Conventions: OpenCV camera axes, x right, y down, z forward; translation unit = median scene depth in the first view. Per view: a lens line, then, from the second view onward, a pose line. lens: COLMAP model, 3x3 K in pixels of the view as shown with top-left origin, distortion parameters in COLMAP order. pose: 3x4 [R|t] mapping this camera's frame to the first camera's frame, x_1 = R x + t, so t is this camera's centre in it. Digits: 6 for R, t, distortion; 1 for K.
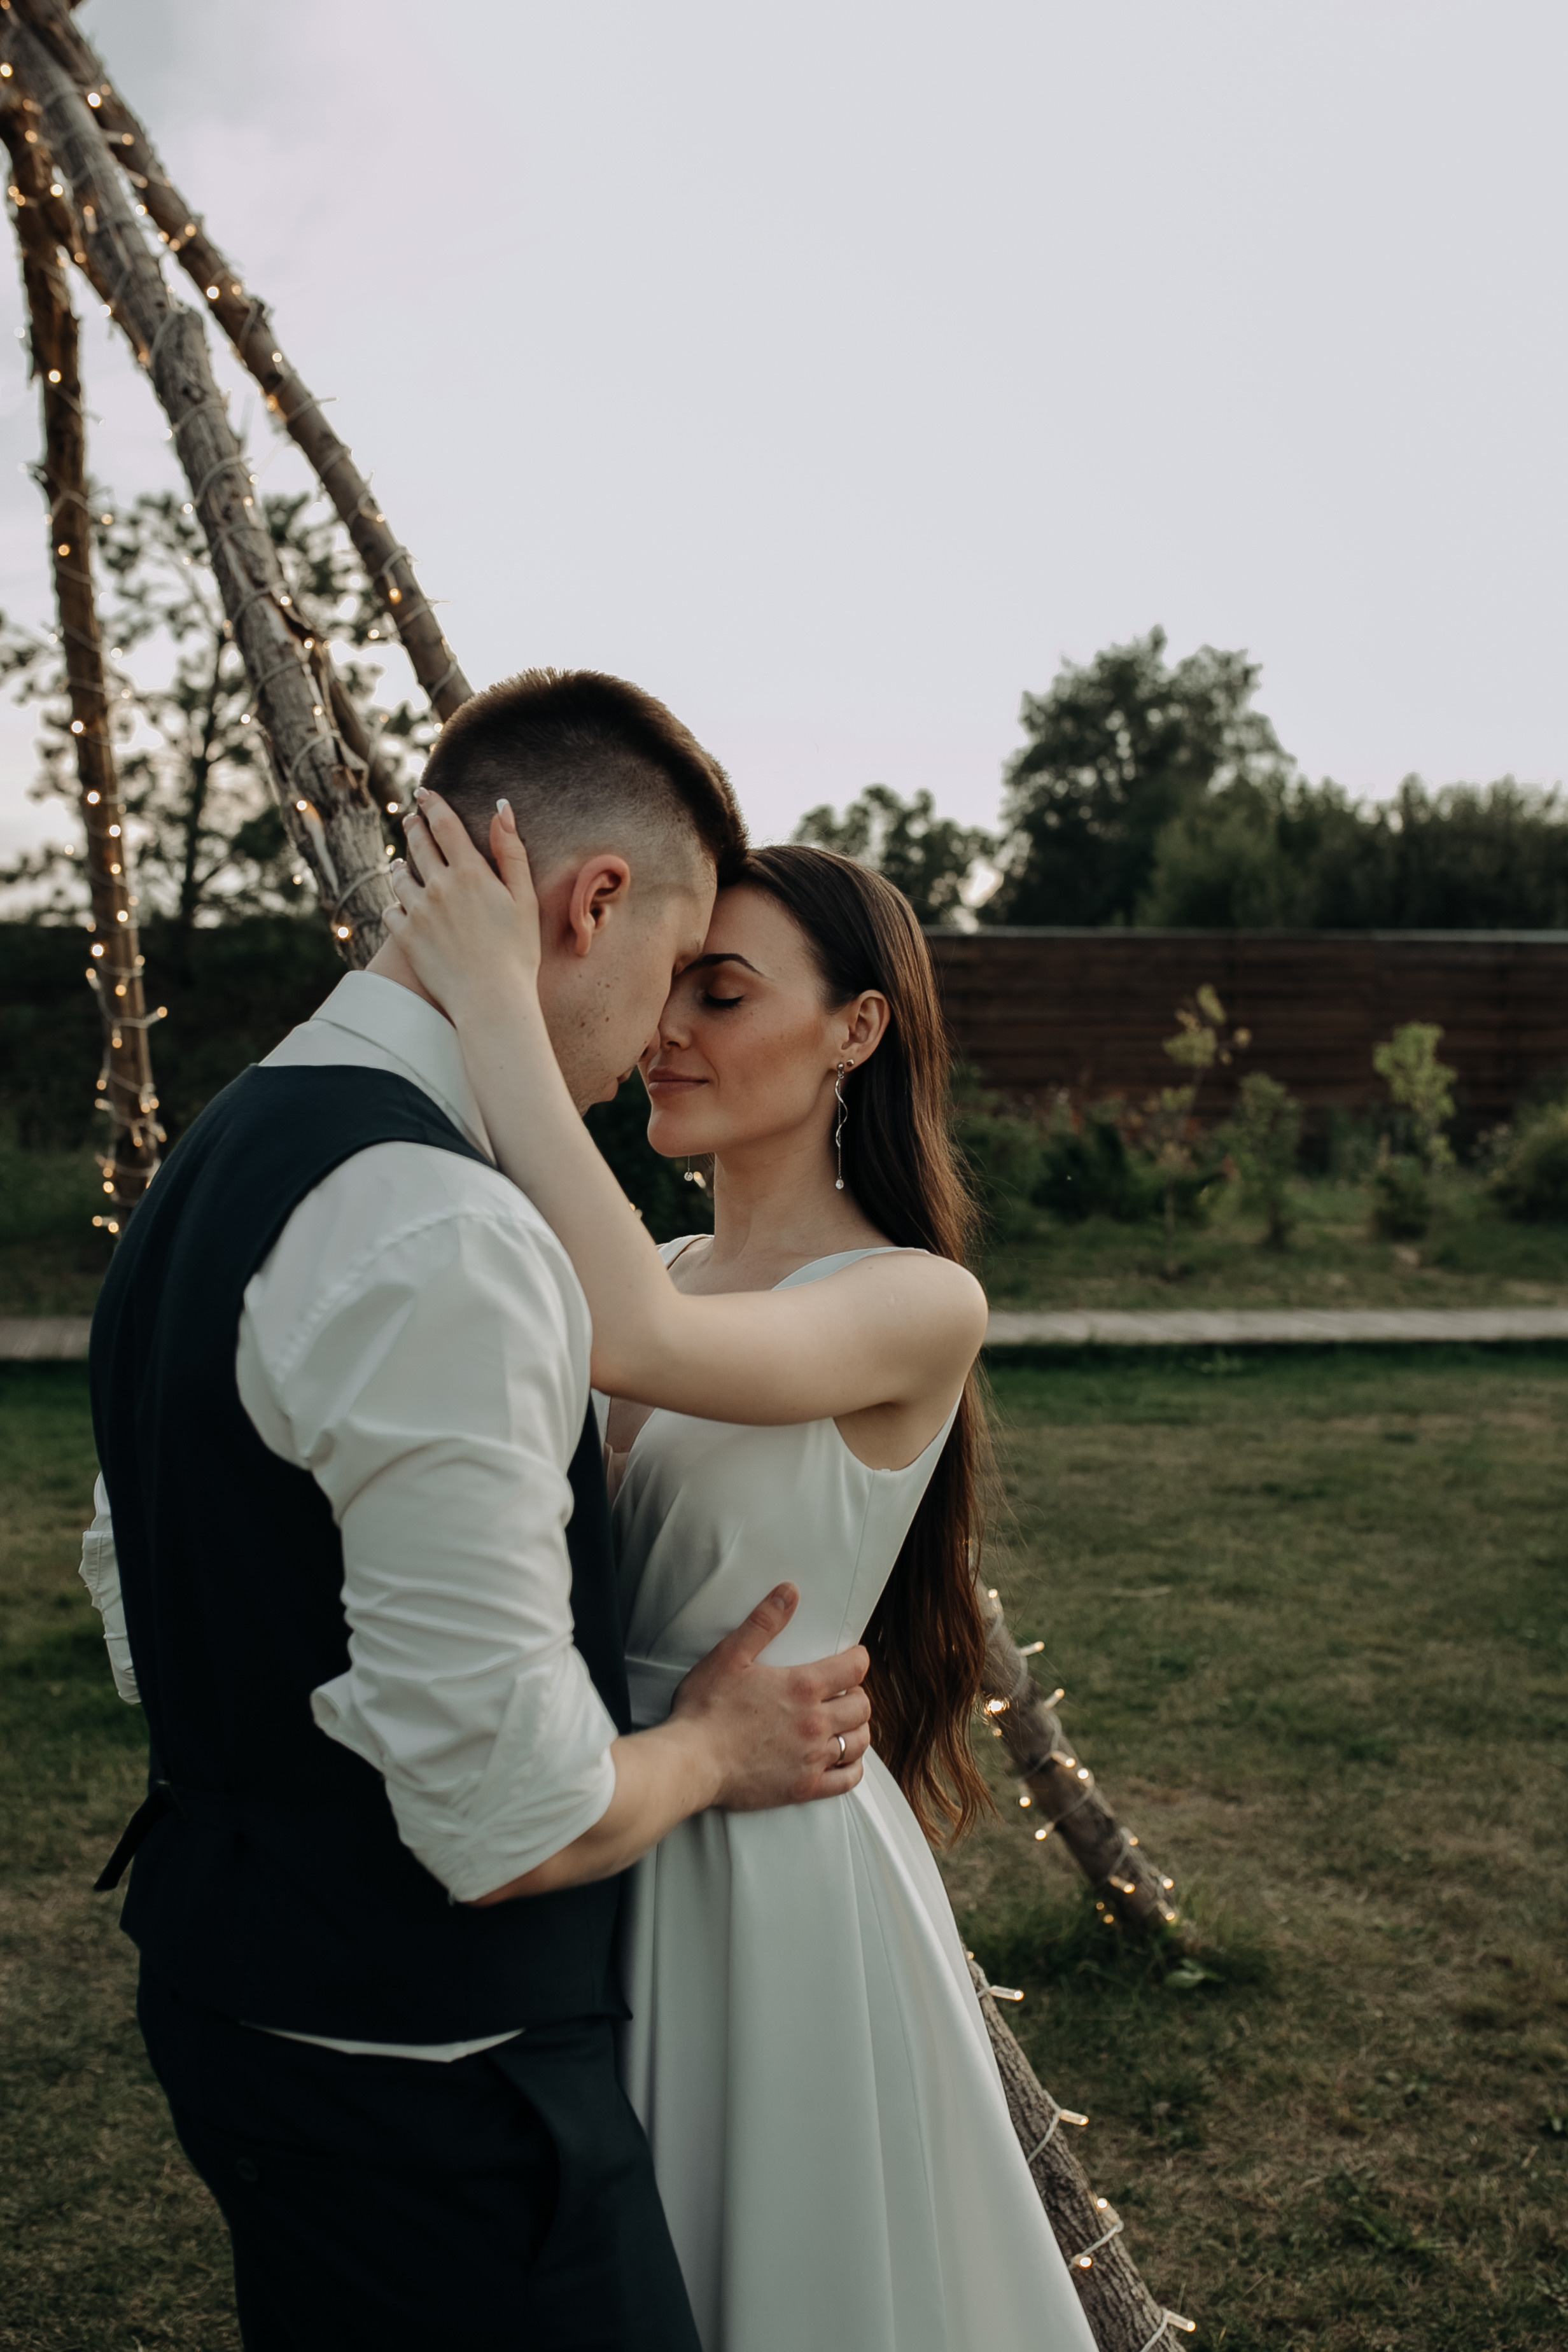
lens RADIAL K [[2355.4, 0, 762.8], [0, 2355.4, 1140.6], [0, 0, 1]] dist [-0.071737, 0.105511]
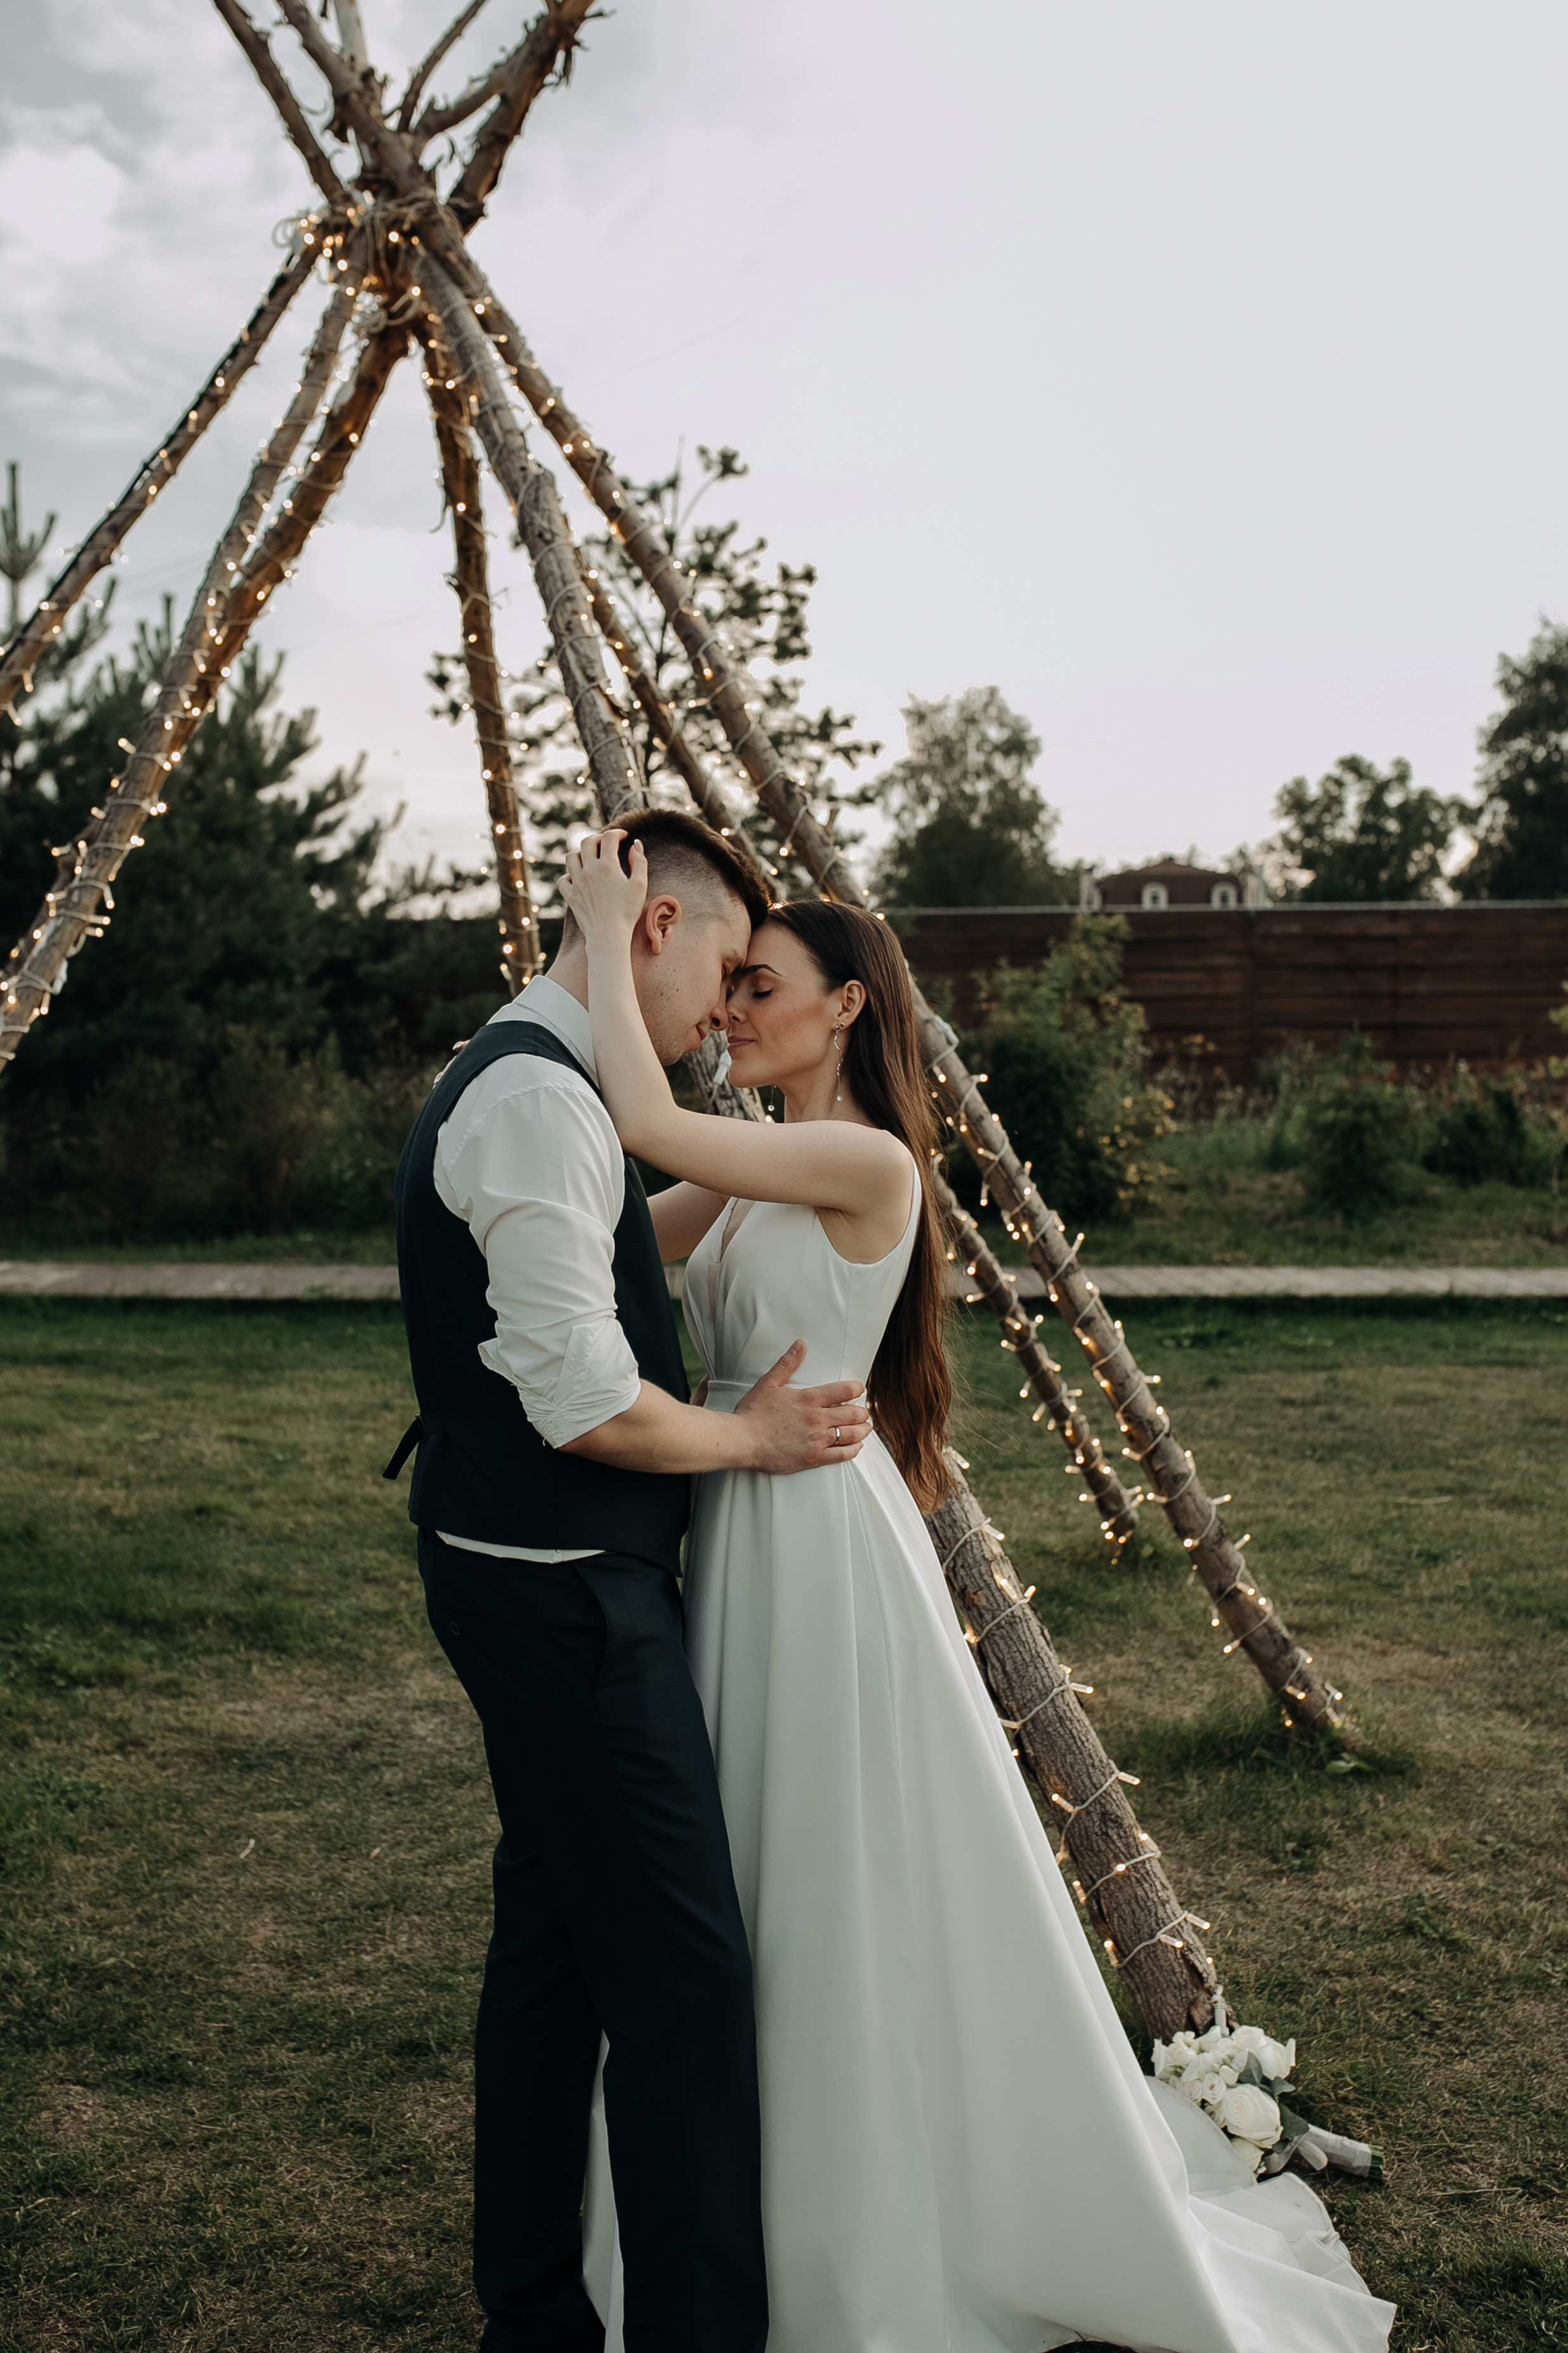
lens RADIAL K [[2390.4, 0, 784.0], [0, 2390.4, 1176.5], [0, 0, 1]] dist [-0.072470, 0.111078]
pose [[0.980192, -0.001710, -0.198041, 0.135934], [0.006182, 0.999740, 0.021967, 0.016437], [0.197952, -0.022756, 0.979947, -0.272923]]
